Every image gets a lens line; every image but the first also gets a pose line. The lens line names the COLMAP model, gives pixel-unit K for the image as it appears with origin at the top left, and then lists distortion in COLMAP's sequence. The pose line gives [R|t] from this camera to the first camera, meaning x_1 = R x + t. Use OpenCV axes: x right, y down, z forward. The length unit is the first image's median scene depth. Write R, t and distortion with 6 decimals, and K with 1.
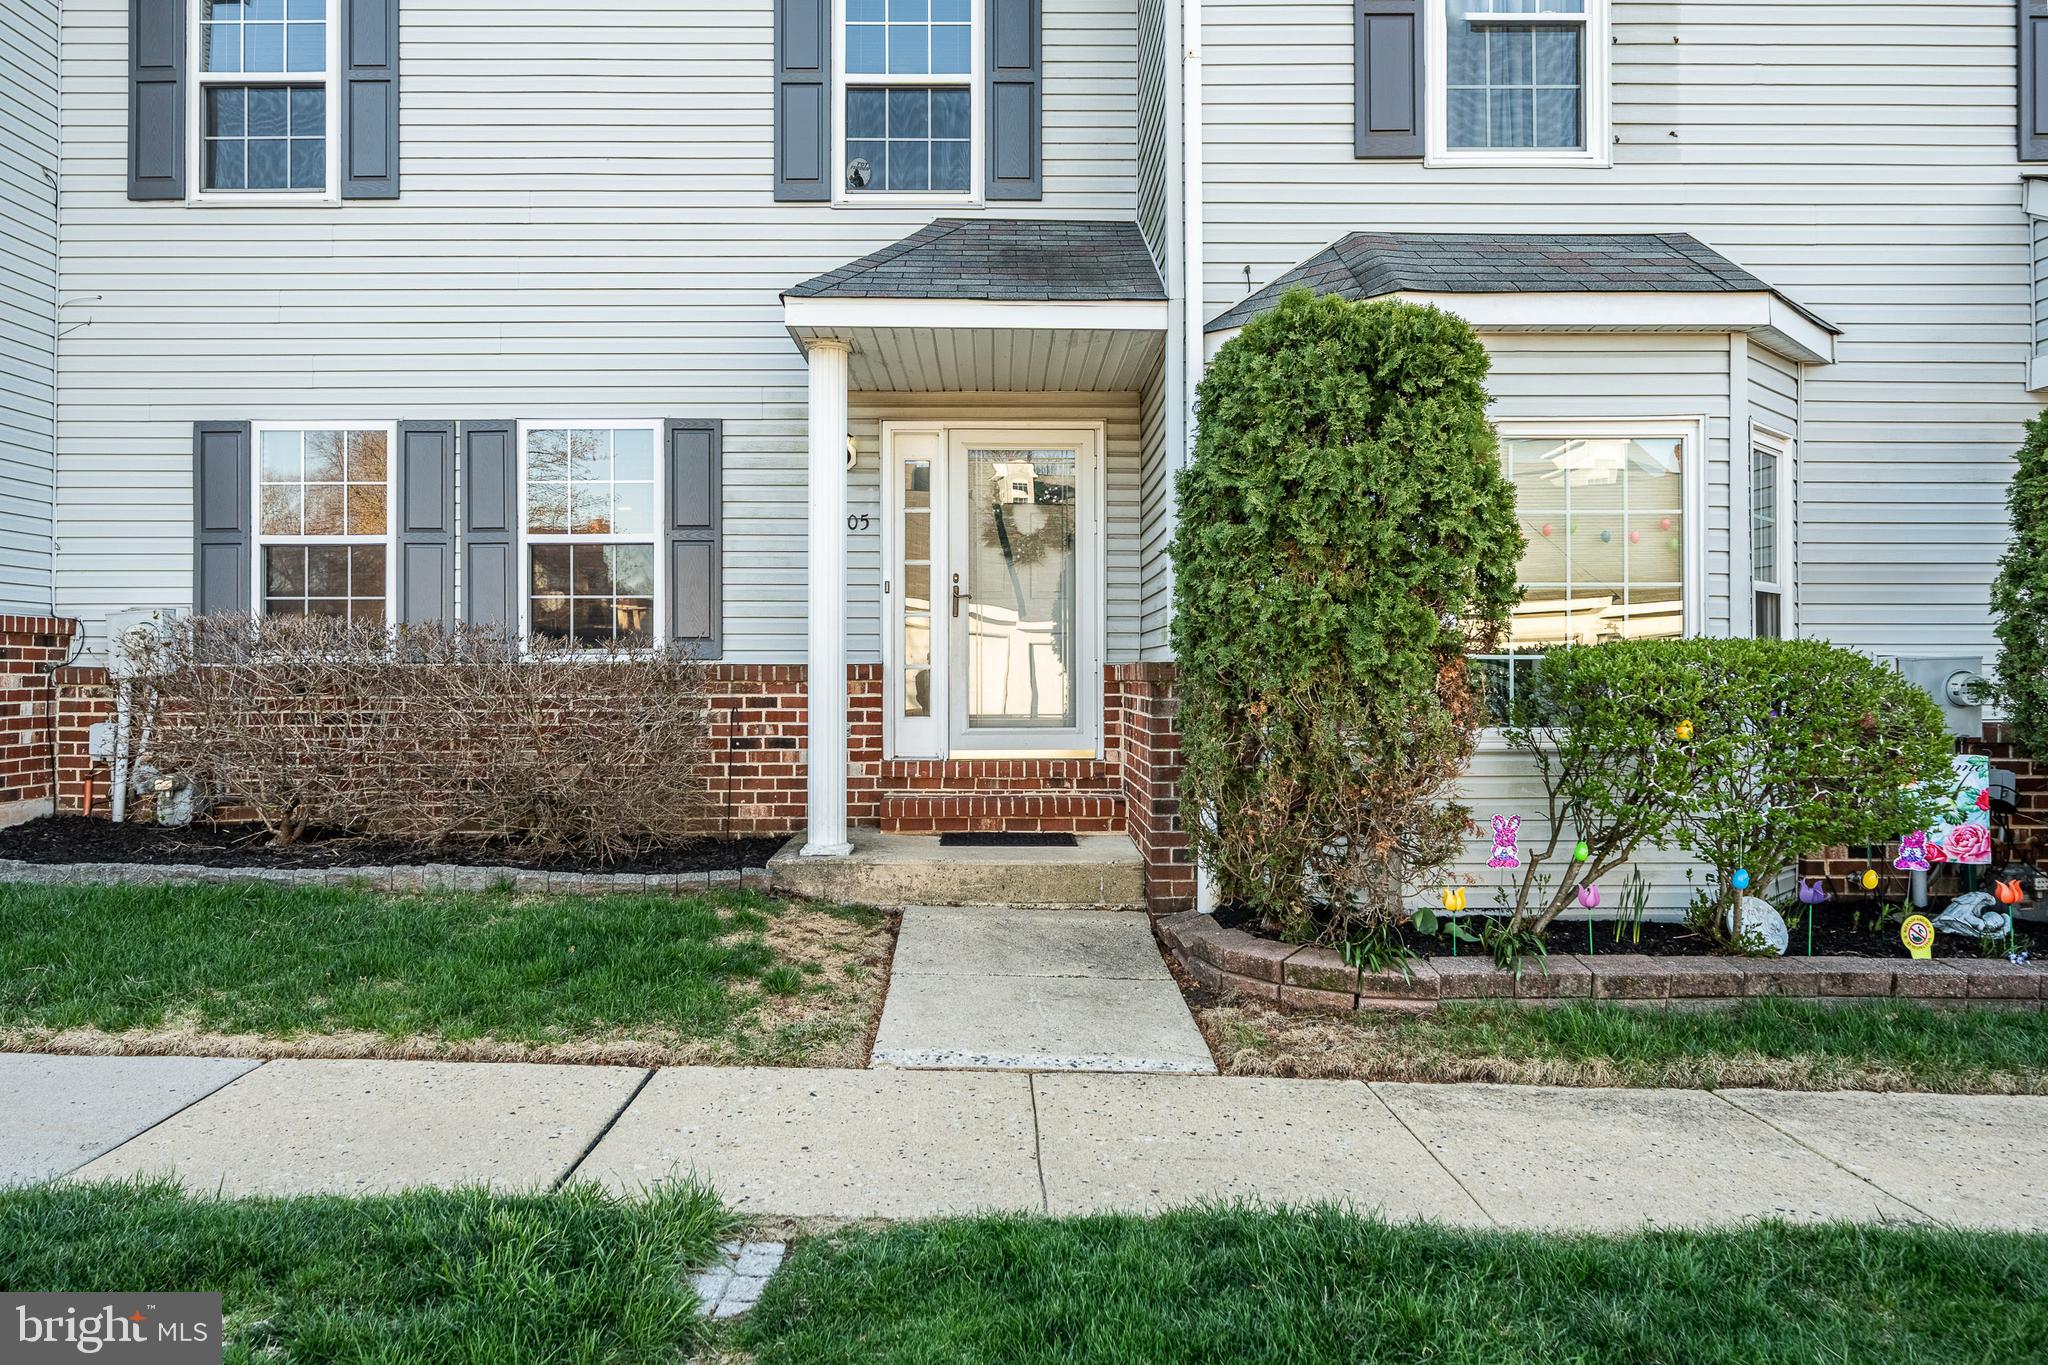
lens RADIAL K [[1298.4, 0, 1020.1], [0, 1298.4, 681.9], [0, 0, 1]] dist [0.002042, 0.000043]
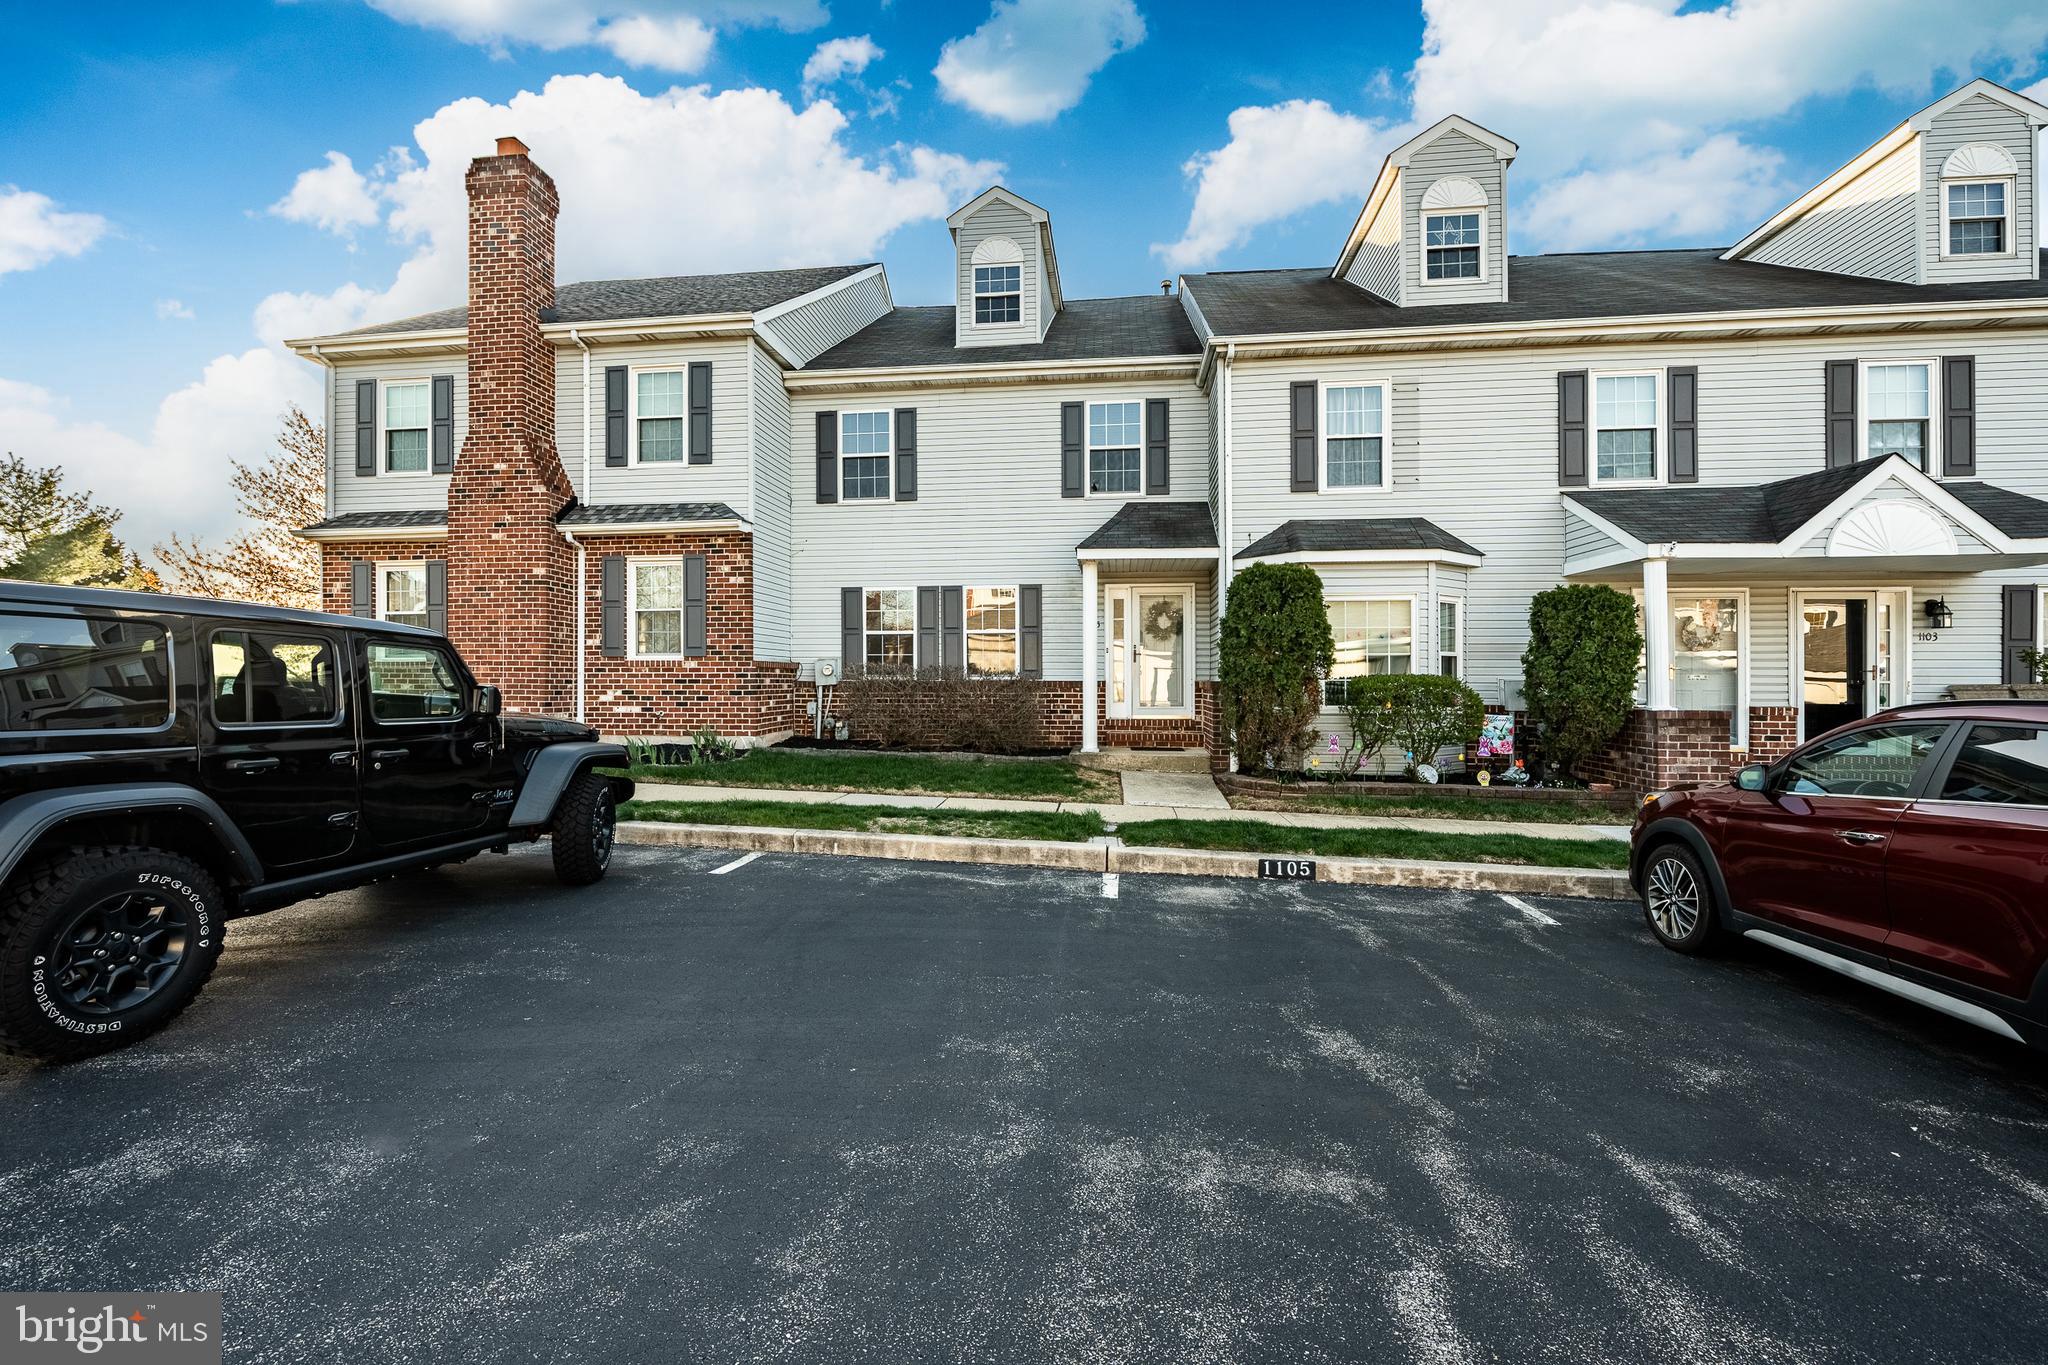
lens RADIAL K [[863.1, 0, 1015.1], [0, 863.1, 661.5], [0, 0, 1]] dist [0.000025, 0.000008]
pose [[0.990219, 0.000338, -0.139521, -0.054554], [-0.004364, 0.999583, -0.028548, -0.003204], [0.139454, 0.028877, 0.989807, -0.815661]]
